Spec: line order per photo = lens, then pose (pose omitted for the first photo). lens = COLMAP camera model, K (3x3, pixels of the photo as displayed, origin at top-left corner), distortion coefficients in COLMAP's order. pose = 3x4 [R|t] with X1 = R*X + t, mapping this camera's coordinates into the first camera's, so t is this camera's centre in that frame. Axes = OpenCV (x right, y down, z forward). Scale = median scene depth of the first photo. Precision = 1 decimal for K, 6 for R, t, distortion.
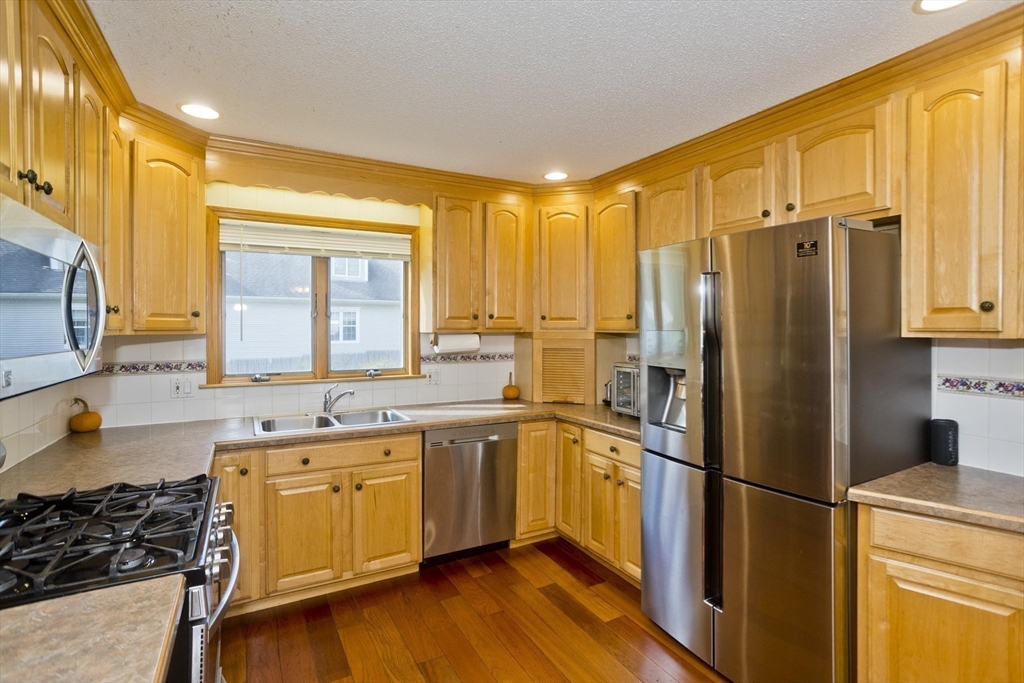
lens RADIAL K [[499.2, 0, 499.3], [0, 499.2, 331.5], [0, 0, 1]] dist [-0.017281, 0.014343]
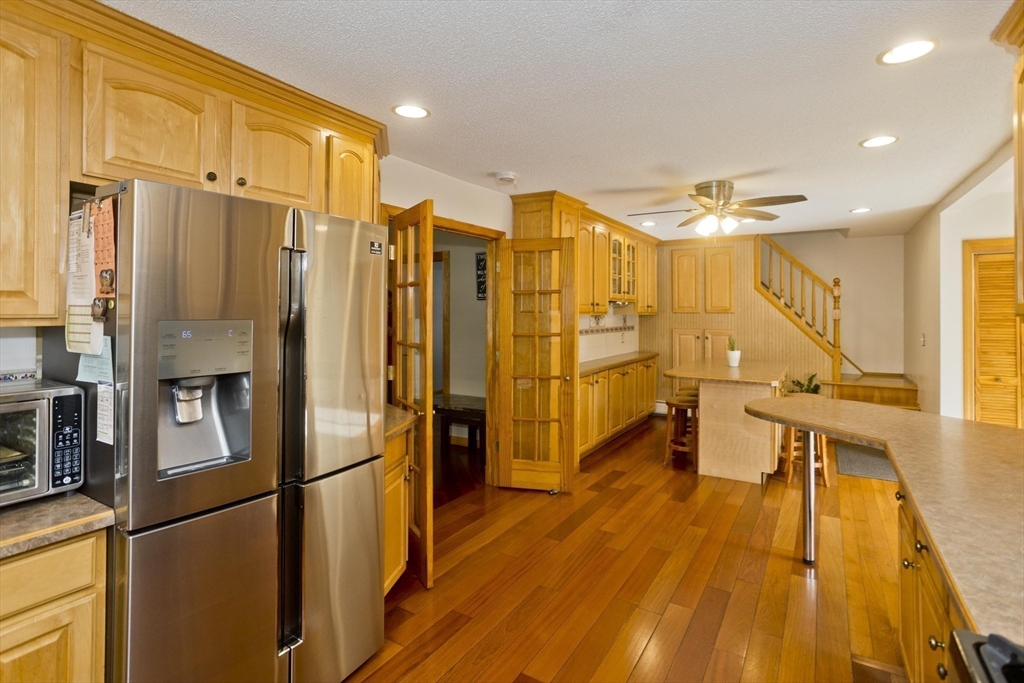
lens RADIAL K [[499.2, 0, 526.0], [0, 499.2, 308.8], [0, 0, 1]] dist [-0.017281, 0.014343]
pose [[-0.517747, 0.000382, 0.855534, -0.327416], [-0.000871, 0.999999, -0.000974, -0.009756], [-0.855533, -0.001250, -0.517746, 0.706079]]
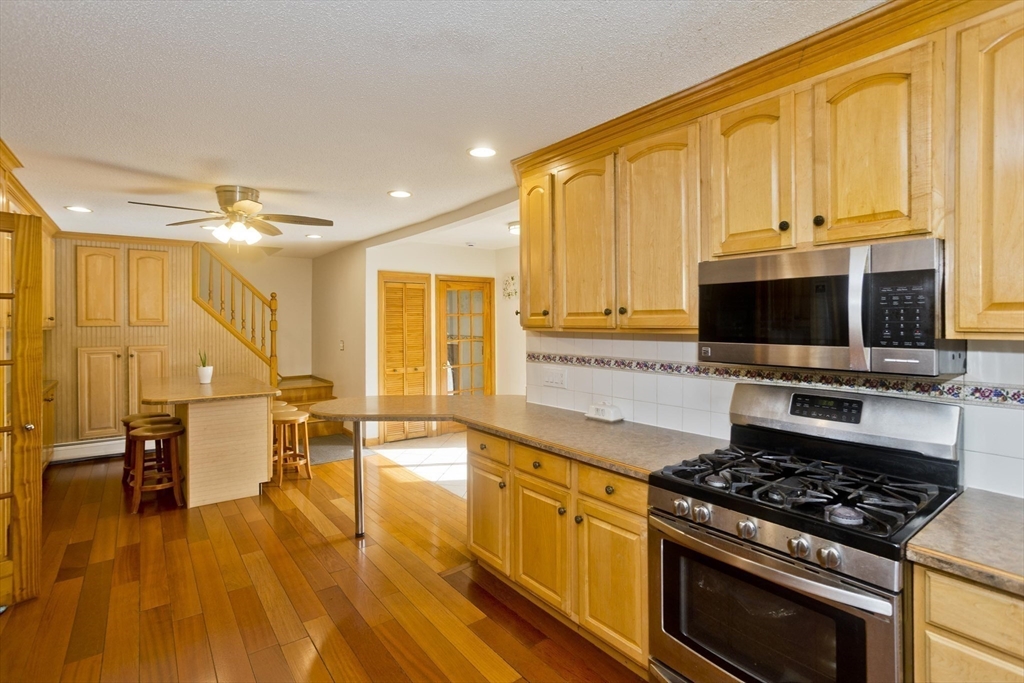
lens RADIAL K [[499.2, 0, 505.9], [0, 499.2, 325.0], [0, 0, 1]] dist [-0.017281, 0.014343]
pose [[-0.990013, 0.002874, -0.140946, 0.056945], [0.001714, 0.999964, 0.008356, -0.012176], [0.140965, 0.008031, -0.989982, 0.922767]]
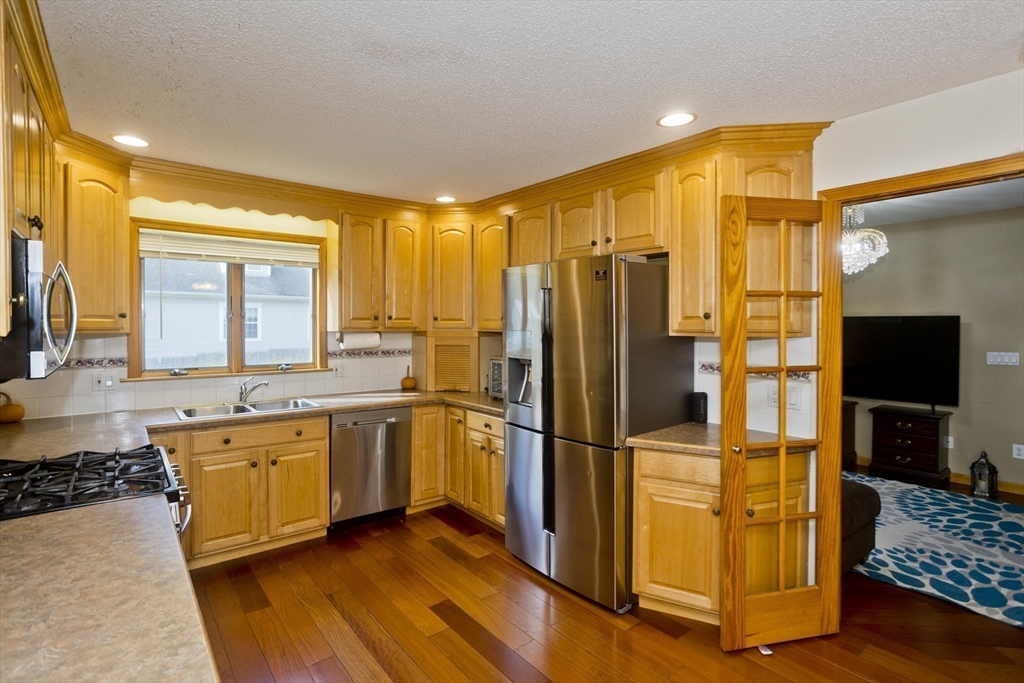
lens RADIAL K [[499.2, 0, 483.1], [0, 499.2, 335.3], [0, 0, 1]] dist [-0.017281, 0.014343]
pose [[0.989277, -0.000007, 0.146051, 0.031991], [-0.001753, 0.999927, 0.011924, -0.003598], [-0.146040, -0.012053, 0.989205, -0.209489]]
